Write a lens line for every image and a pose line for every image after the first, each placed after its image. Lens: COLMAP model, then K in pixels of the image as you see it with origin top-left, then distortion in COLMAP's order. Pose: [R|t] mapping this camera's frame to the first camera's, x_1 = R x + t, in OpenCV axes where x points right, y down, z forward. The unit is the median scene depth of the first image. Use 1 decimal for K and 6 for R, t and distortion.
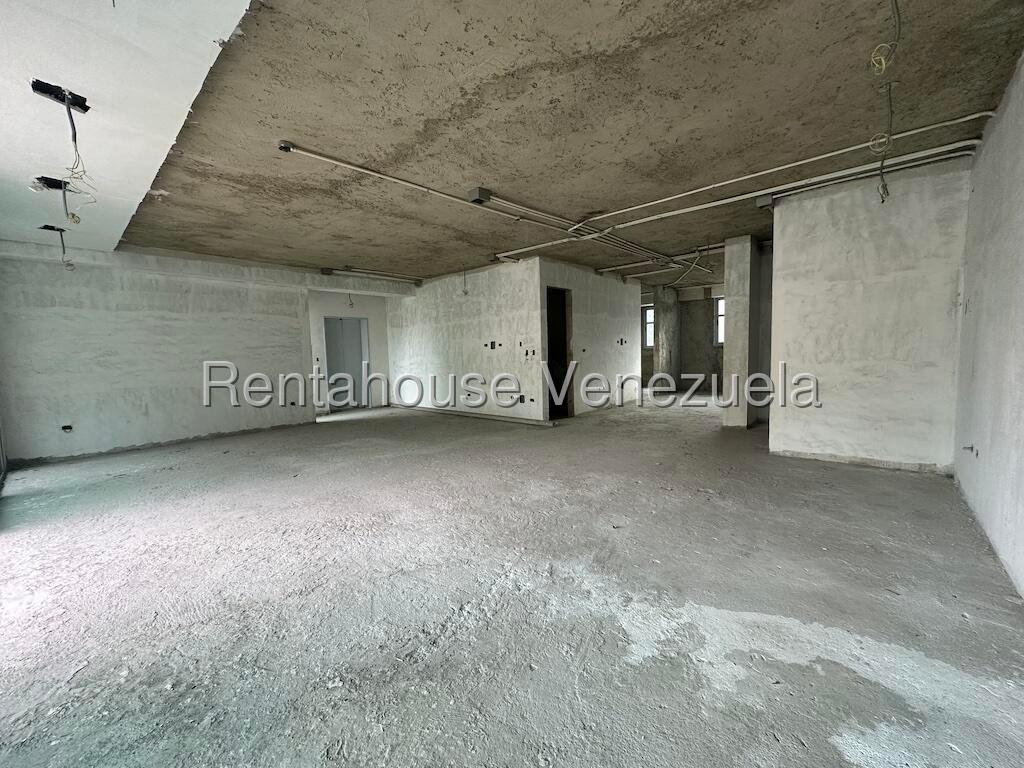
lens RADIAL K [[407.7, 0, 511.7], [0, 407.7, 382.8], [0, 0, 1]] dist [-0.001798, 0.000847]
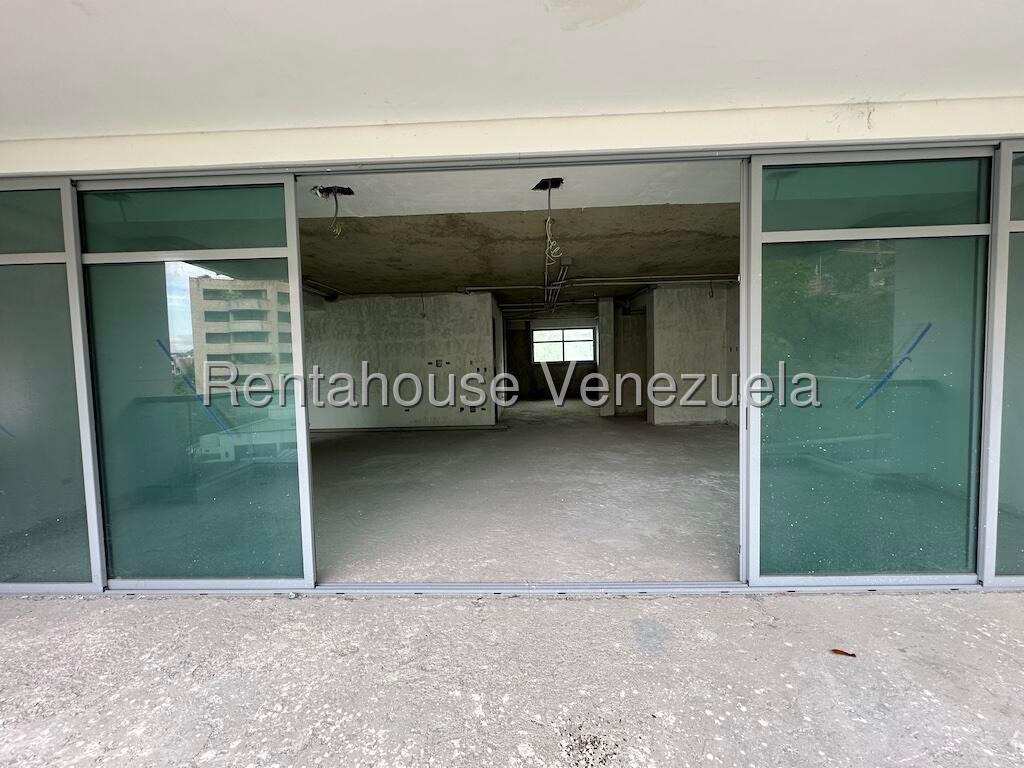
lens RADIAL K [[407.7, 0, 511.7], [0, 407.7, 382.8], [0, 0, 1]] dist [-0.001798, 0.000847]
pose [[0.767581, -0.024843, 0.640470, -0.659176], [0.052718, 0.998310, -0.024457, -0.000914], [-0.638780, 0.052537, 0.767593, 0.016392]]
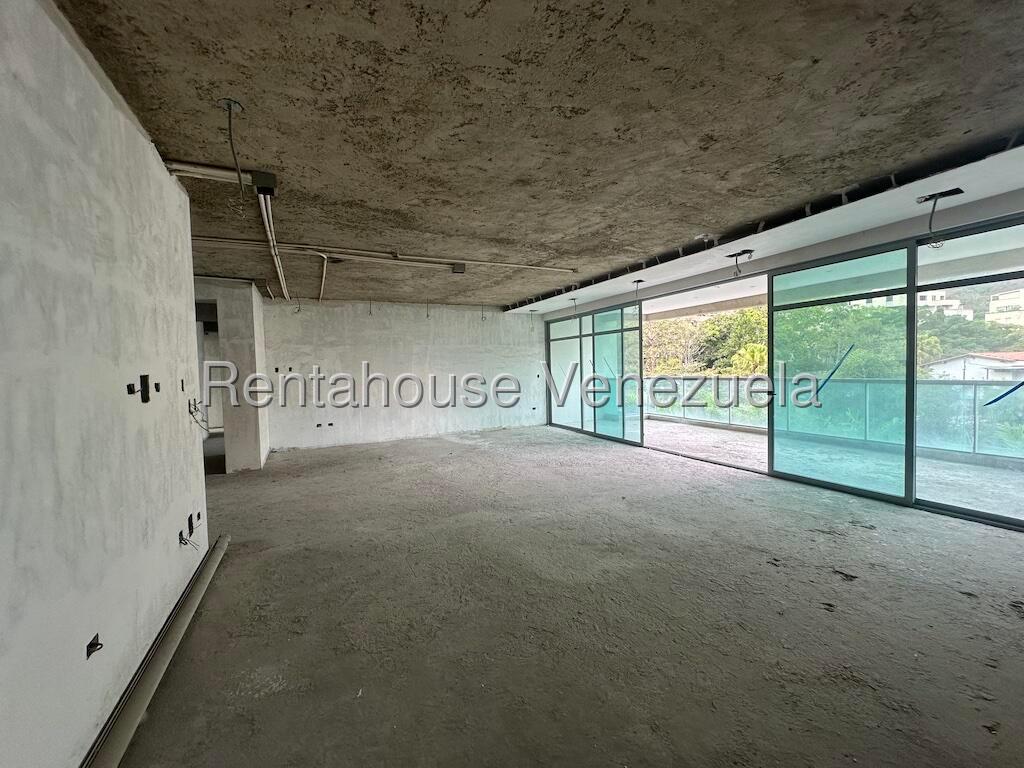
lens RADIAL K [[407.7, 0, 511.7], [0, 407.7, 382.8], [0, 0, 1]] dist [-0.001798, 0.000847]
pose [[-0.922071, 0.037867, 0.385163, -0.424530], [0.081767, 0.991798, 0.098241, -0.111326], [-0.378284, 0.122079, -0.917605, 1.255681]]
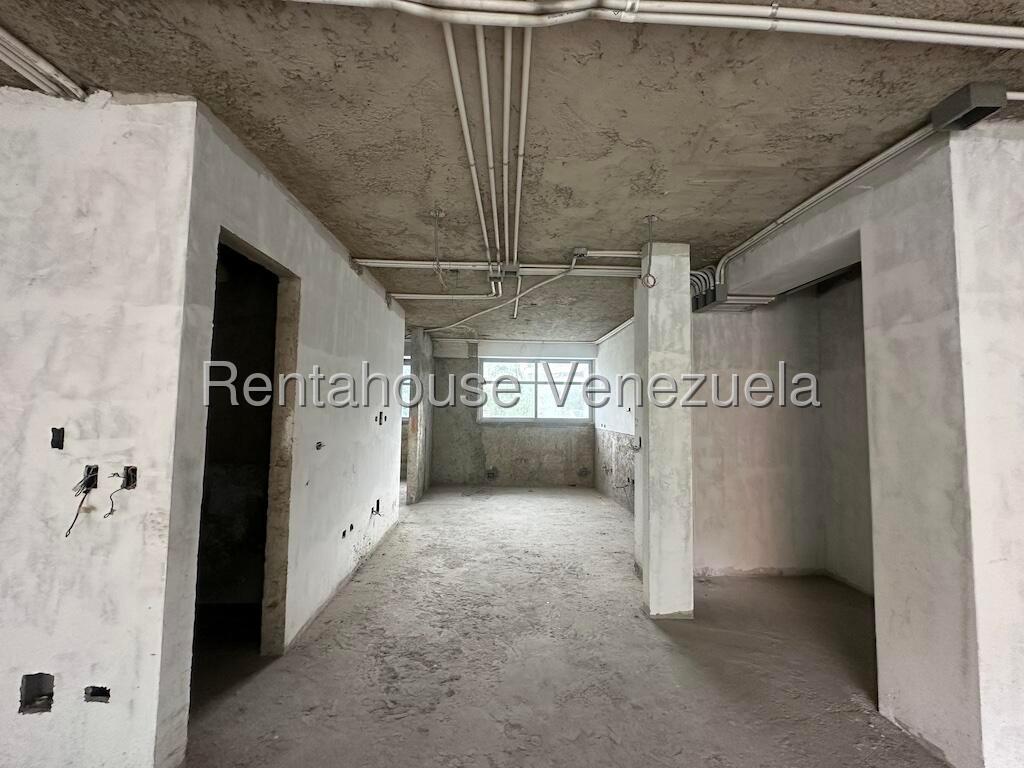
lens RADIAL K [[407.7, 0, 511.7], [0, 407.7, 382.8], [0, 0, 1]] dist [-0.001798, 0.000847]
pose [[0.720806, 0.082219, 0.688243, 0.046113], [0.019116, 0.990204, -0.138313, -0.090846], [-0.692873, 0.112853, 0.712173, 0.668757]]
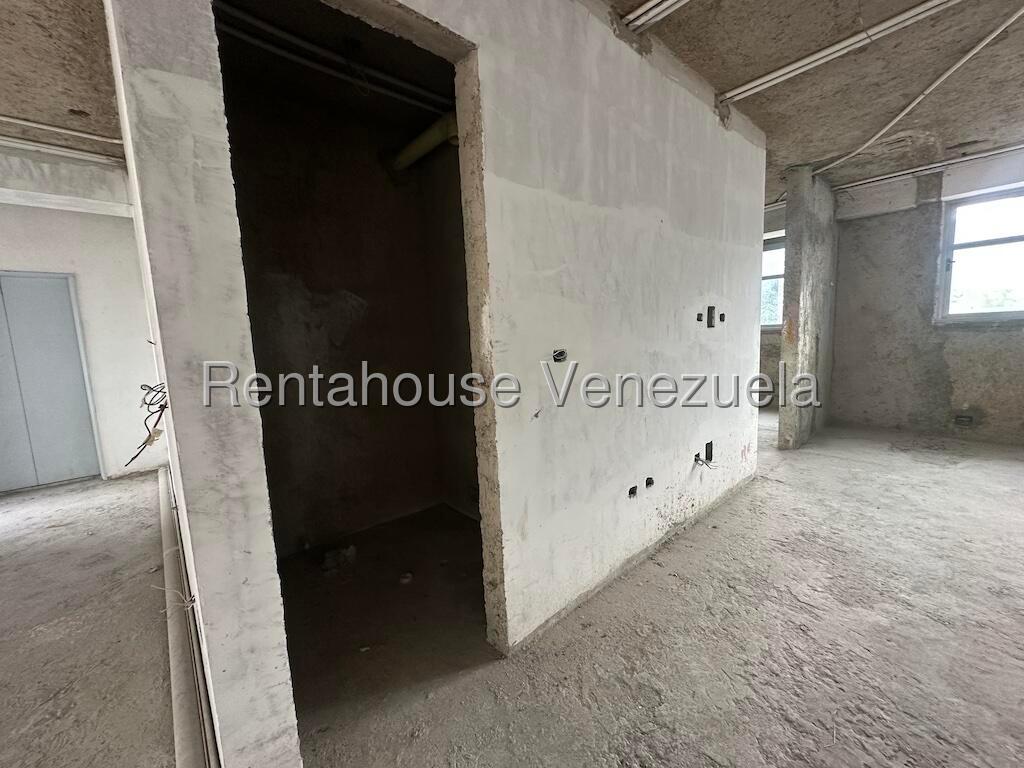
lens RADIAL K [[407.7, 0, 511.7], [0, 407.7, 382.8], [0, 0, 1]] dist [-0.001798, 0.000847]
pose [[0.992790, -0.001158, -0.119857, 0.198325], [0.006717, 0.998920, 0.045983, -0.083392], [0.119675, -0.046456, 0.991726, 0.853736]]
